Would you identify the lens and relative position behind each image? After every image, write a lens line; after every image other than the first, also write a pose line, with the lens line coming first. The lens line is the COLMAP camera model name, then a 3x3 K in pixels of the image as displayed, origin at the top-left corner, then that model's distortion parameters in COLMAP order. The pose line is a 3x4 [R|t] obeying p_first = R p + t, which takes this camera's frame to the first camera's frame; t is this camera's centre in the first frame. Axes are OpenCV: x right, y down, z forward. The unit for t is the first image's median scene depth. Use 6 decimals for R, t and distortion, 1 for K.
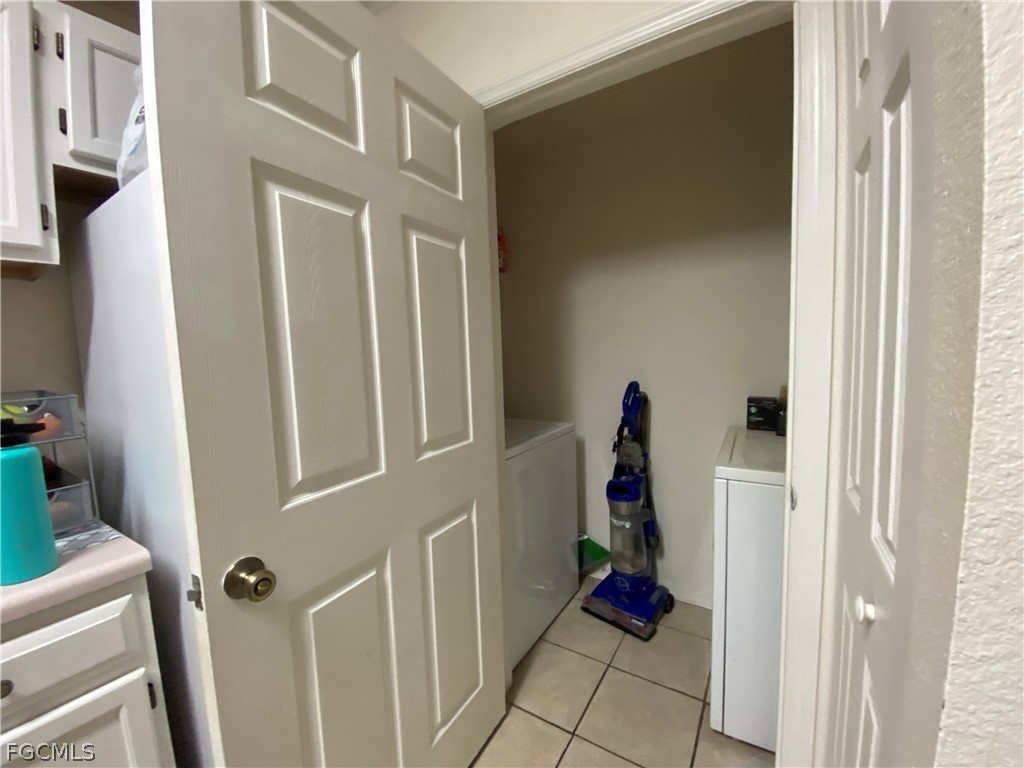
lens RADIAL K [[415.1, 0, 513.9], [0, 415.1, 386.9], [0, 0, 1]] dist [0.005140, -0.014981]
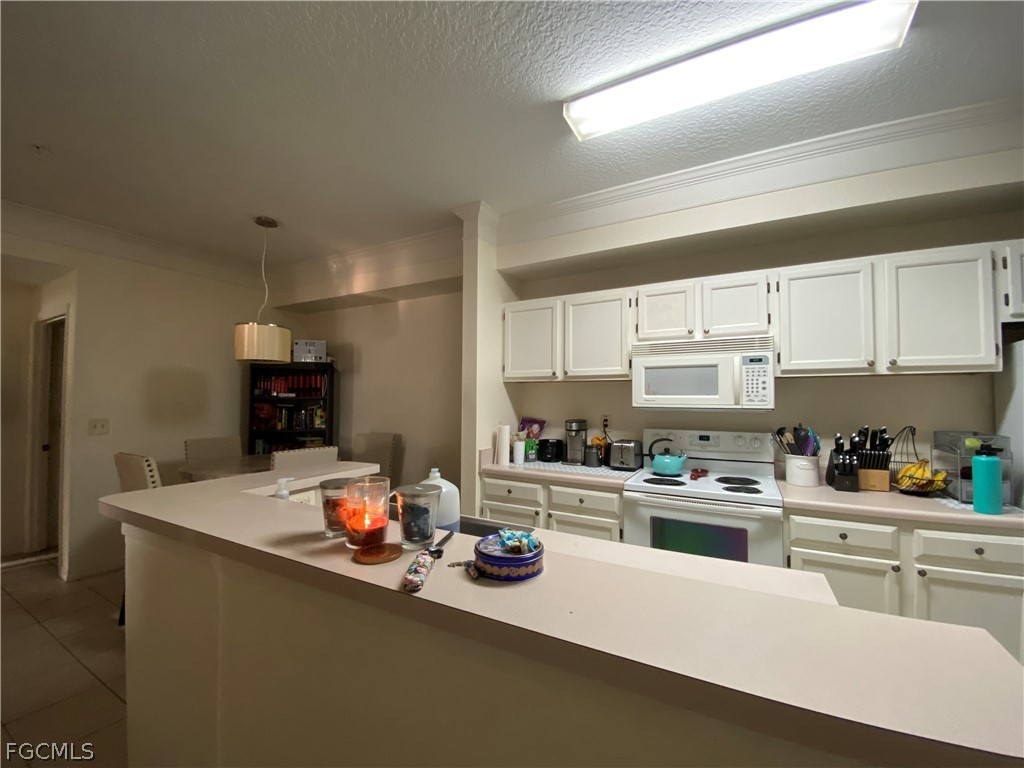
lens RADIAL K [[415.1, 0, 509.6], [0, 415.1, 385.2], [0, 0, 1]] dist [0.005140, -0.014981]
pose [[0.032300, -0.005559, -0.999463, 0.818300], [-0.101073, 0.994840, -0.008799, 0.031098], [0.994355, 0.101303, 0.031571, -1.516274]]
